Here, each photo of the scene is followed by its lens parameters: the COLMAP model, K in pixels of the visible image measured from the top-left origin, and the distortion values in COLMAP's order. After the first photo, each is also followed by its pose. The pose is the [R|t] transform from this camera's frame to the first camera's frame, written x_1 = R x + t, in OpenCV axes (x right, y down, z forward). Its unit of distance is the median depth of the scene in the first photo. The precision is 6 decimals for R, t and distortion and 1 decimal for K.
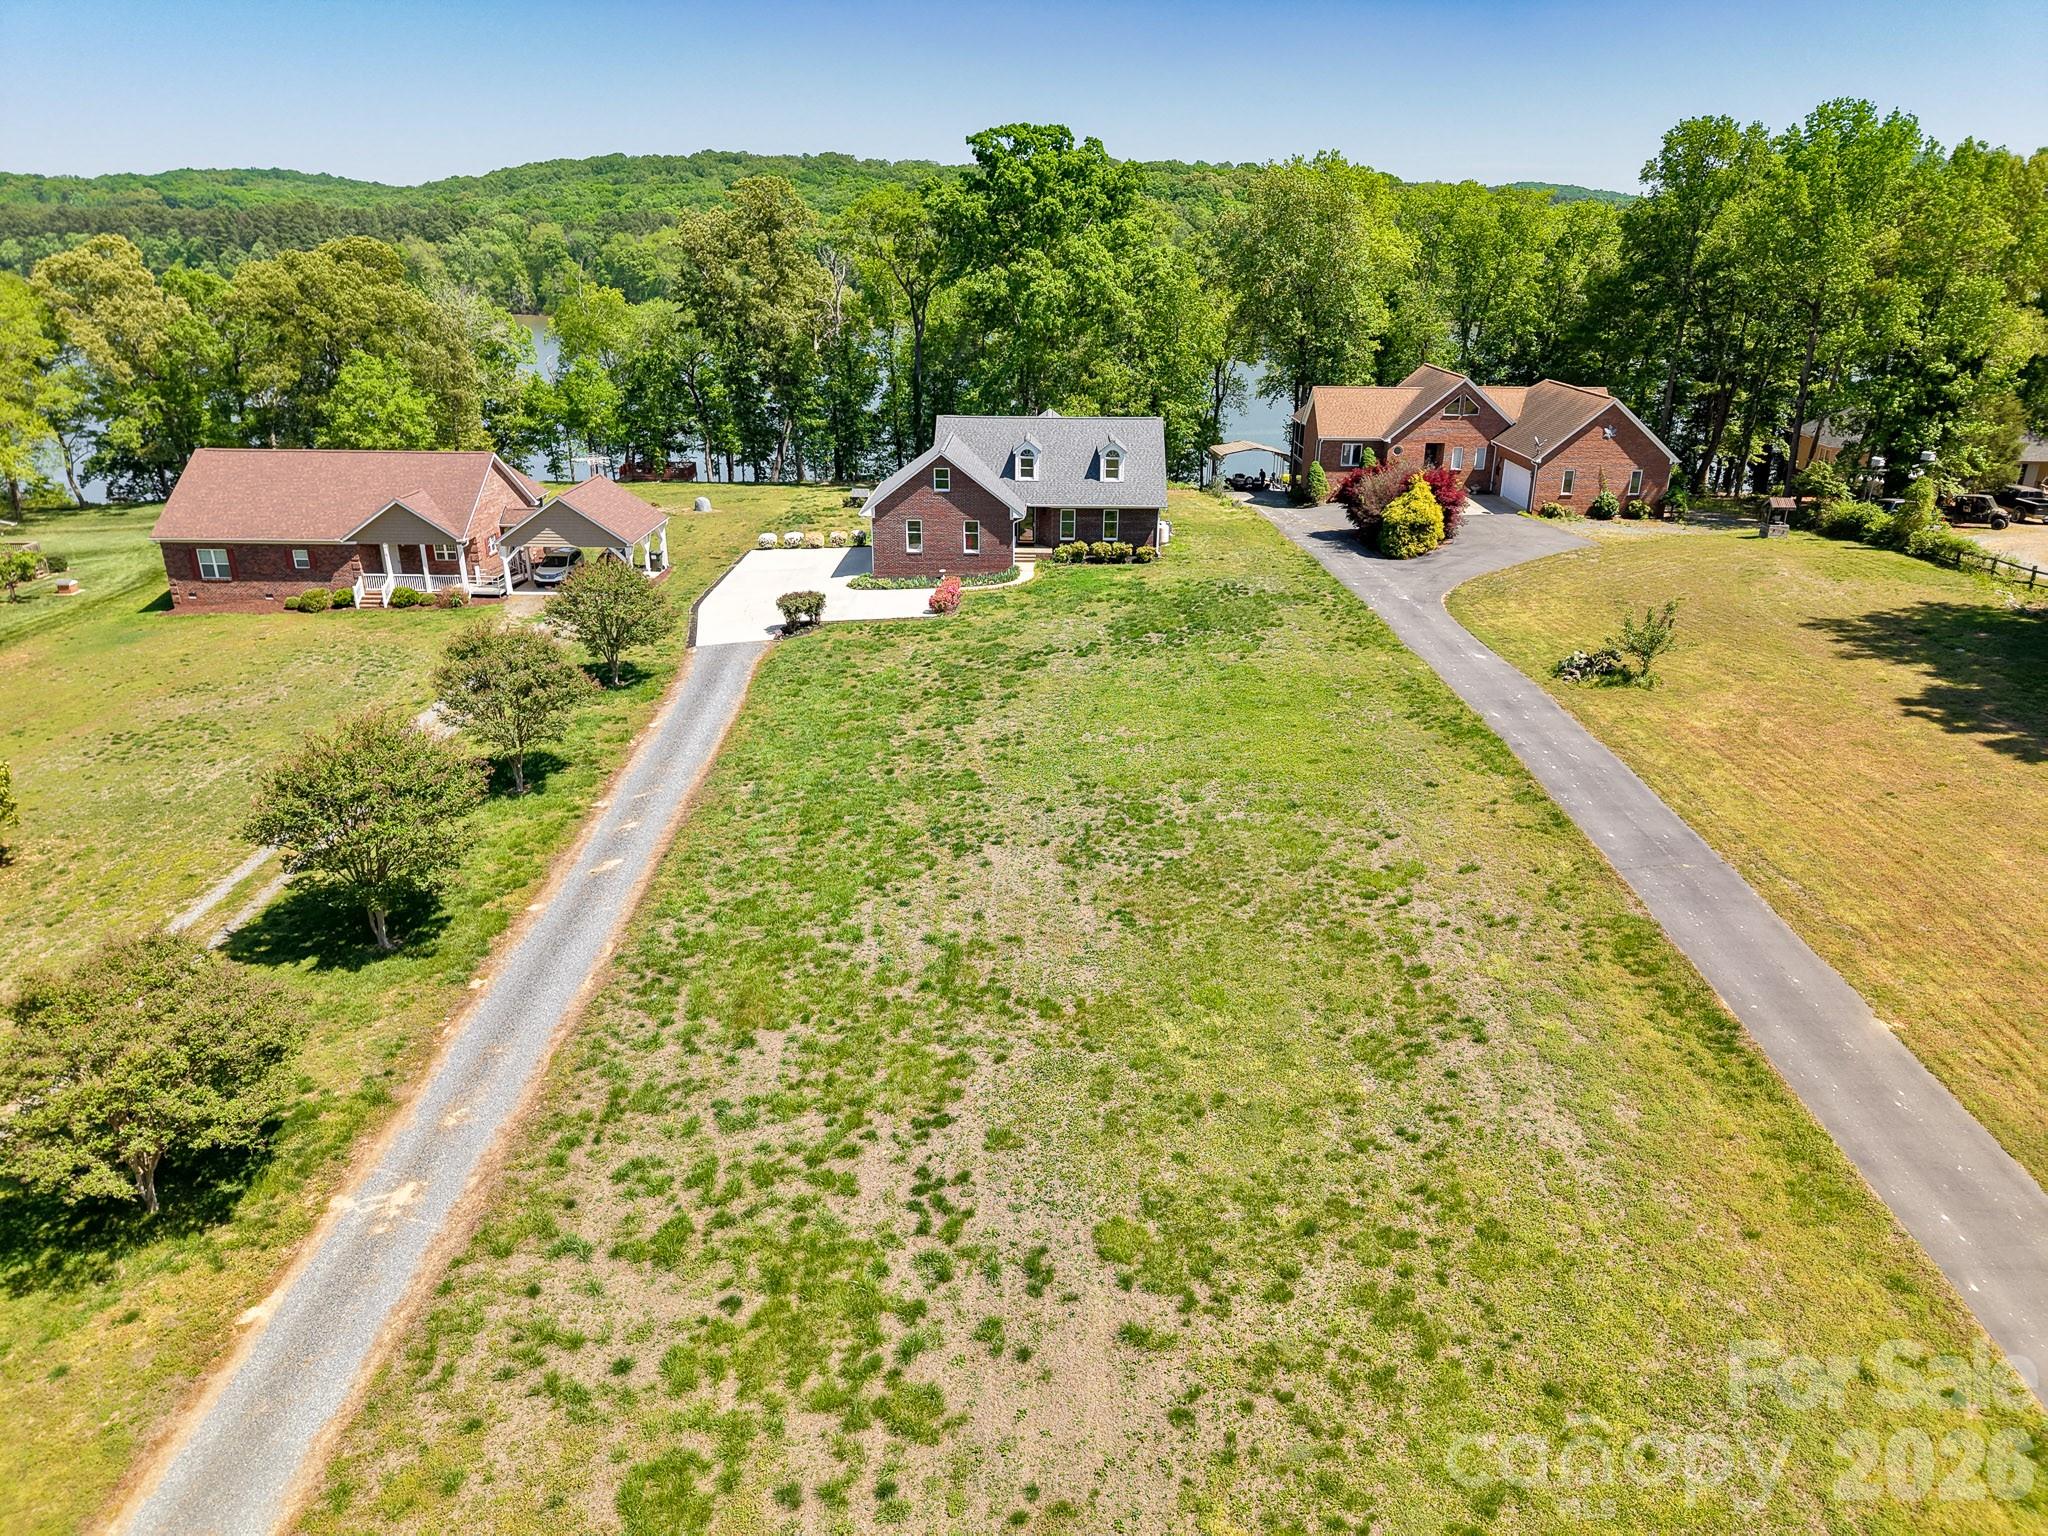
lens RADIAL K [[1358.3, 0, 1024.0], [0, 1358.3, 768.0], [0, 0, 1]] dist [0.031298, -0.040685]
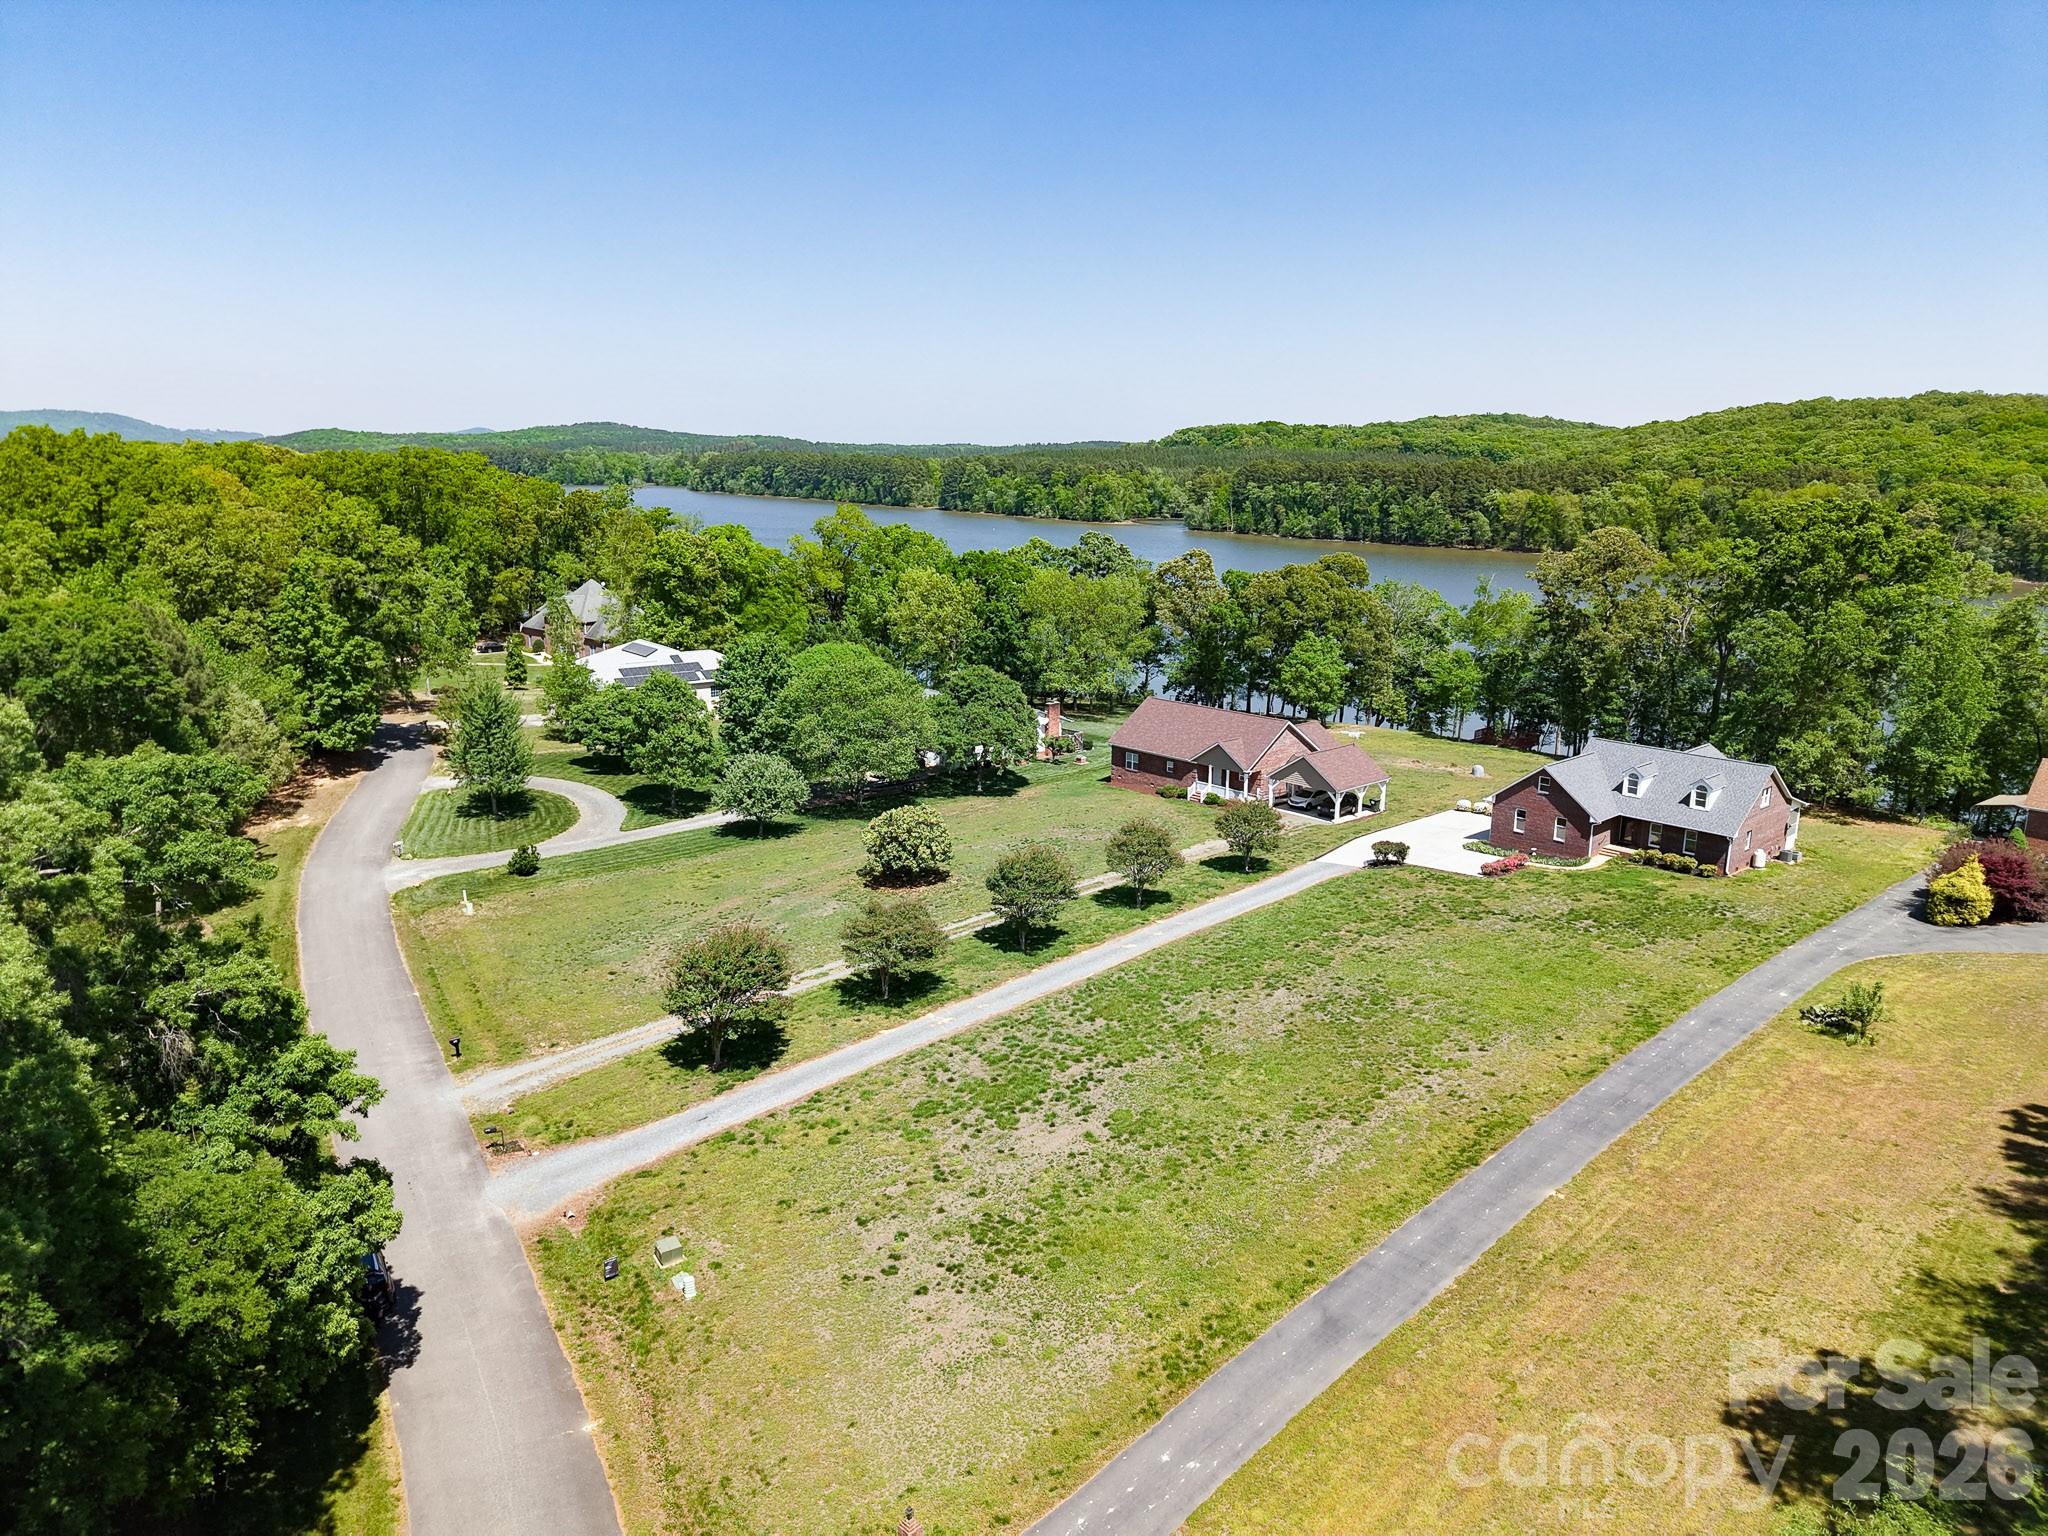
lens RADIAL K [[1358.3, 0, 1024.0], [0, 1358.3, 768.0], [0, 0, 1]] dist [0.031298, -0.040685]
pose [[0.690198, 0.163090, -0.705002, 0.603928], [-0.266829, 0.962976, -0.038459, -0.040053], [0.672628, 0.214659, 0.708162, -0.366583]]
